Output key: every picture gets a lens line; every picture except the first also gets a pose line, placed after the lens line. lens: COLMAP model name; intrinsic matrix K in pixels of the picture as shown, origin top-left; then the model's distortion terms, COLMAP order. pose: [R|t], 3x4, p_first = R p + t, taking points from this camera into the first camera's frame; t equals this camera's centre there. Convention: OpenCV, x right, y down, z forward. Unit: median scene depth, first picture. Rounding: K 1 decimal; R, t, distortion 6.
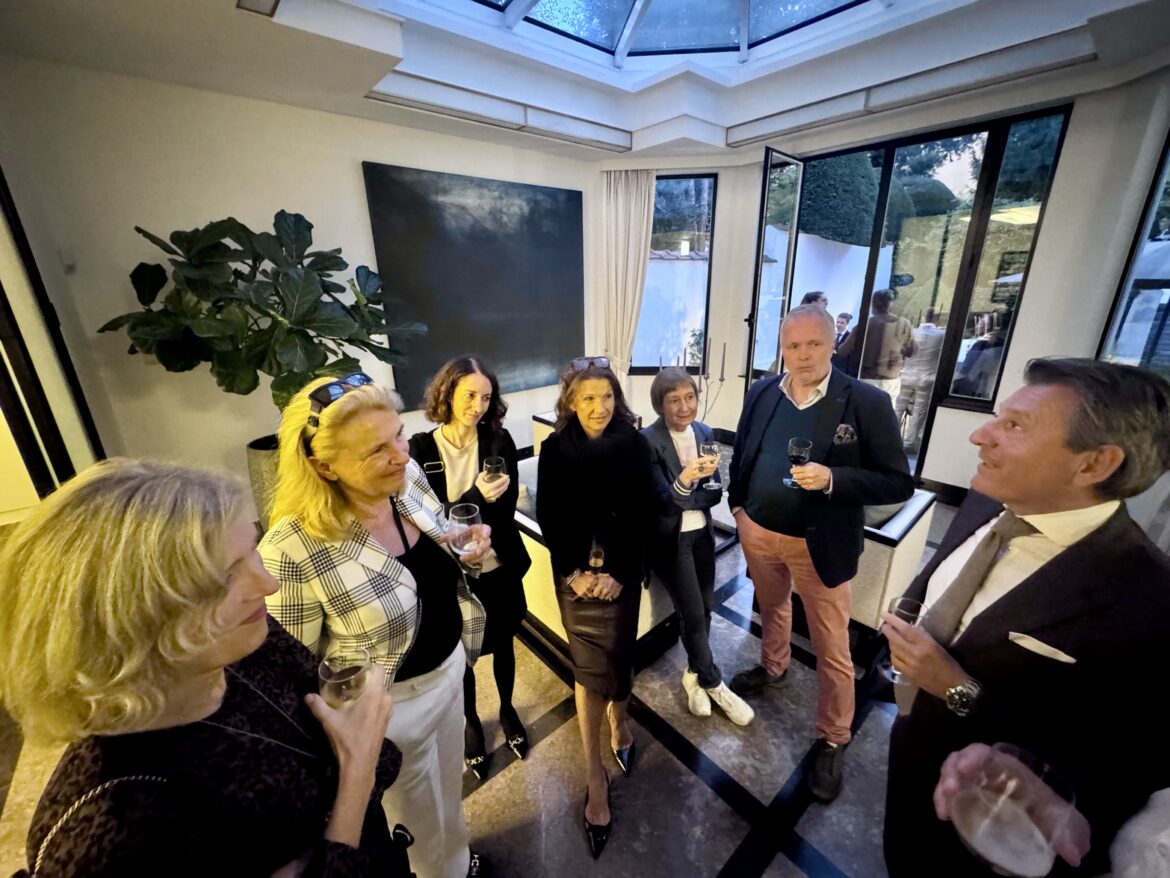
lens RADIAL K [[473.5, 0, 585.0], [0, 473.5, 439.0], [0, 0, 1]] dist [0.000327, -0.000016]
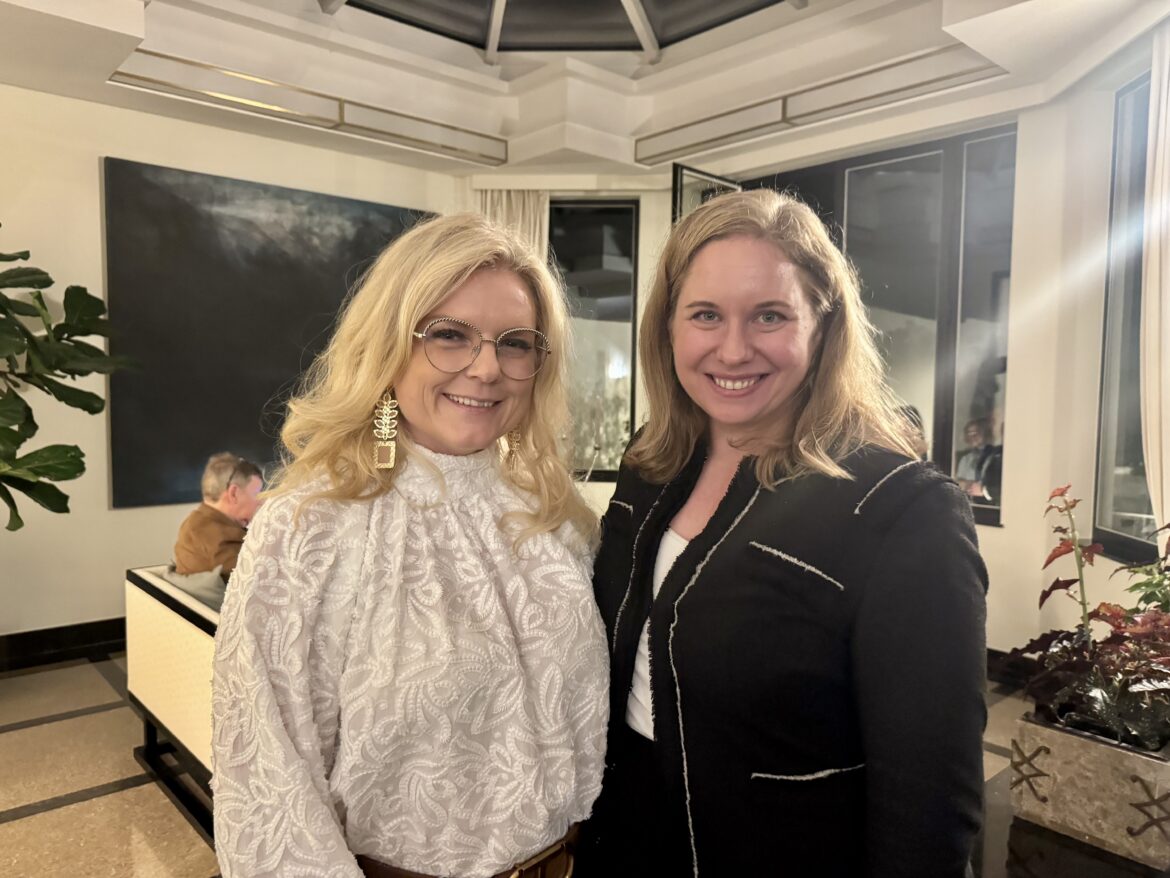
lens RADIAL K [[823.3, 0, 583.1], [0, 823.3, 432.1], [0, 0, 1]] dist [0.056397, -0.078176]
pose [[0.999371, 0.024470, 0.025670, 0.208059], [-0.017024, 0.965984, -0.258039, 0.121906], [-0.031111, 0.257440, 0.965793, -0.130767]]
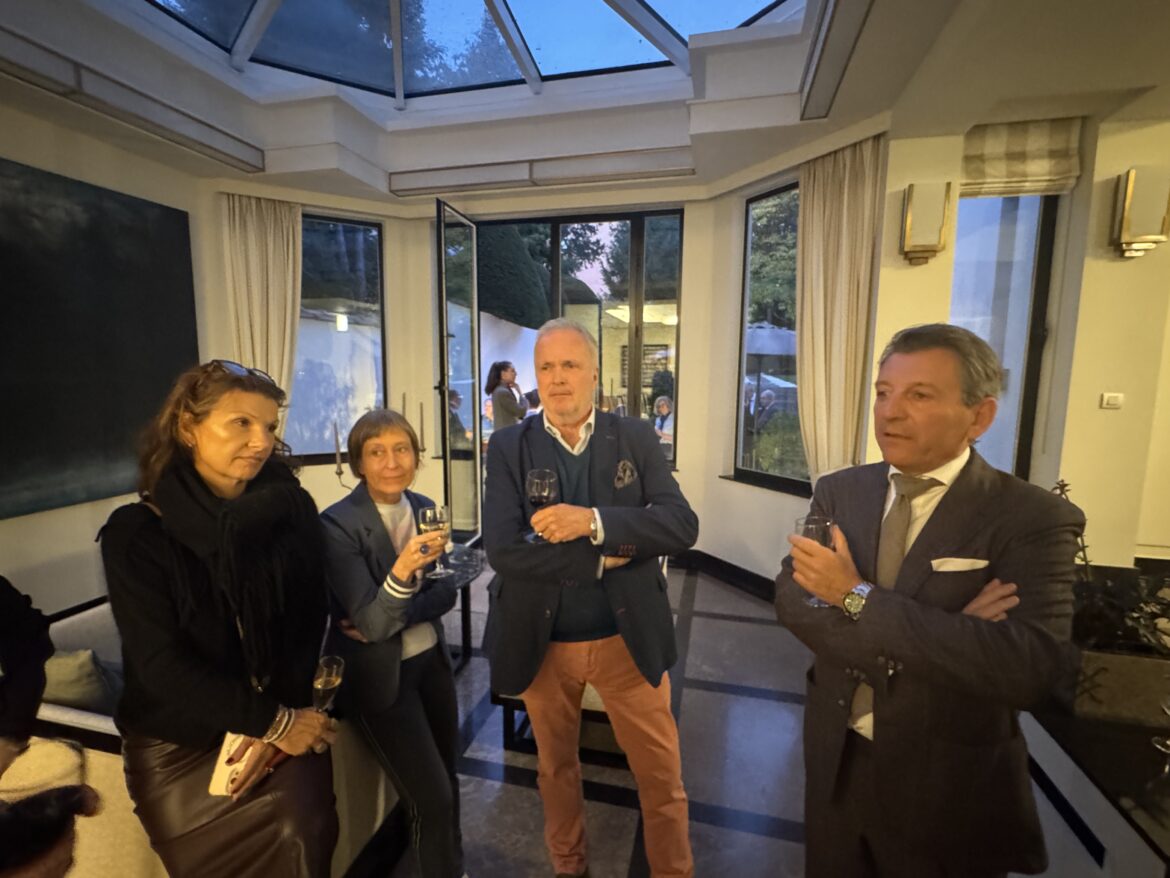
lens RADIAL K [[559.7, 0, 589.8], [0, 559.7, 432.6], [0, 0, 1]] dist [0.000687, -0.000769]
pose [[0.818821, -0.044264, 0.572339, -0.008834], [0.161173, 0.974646, -0.155206, 0.028836], [-0.550958, 0.219331, 0.805195, 0.078806]]
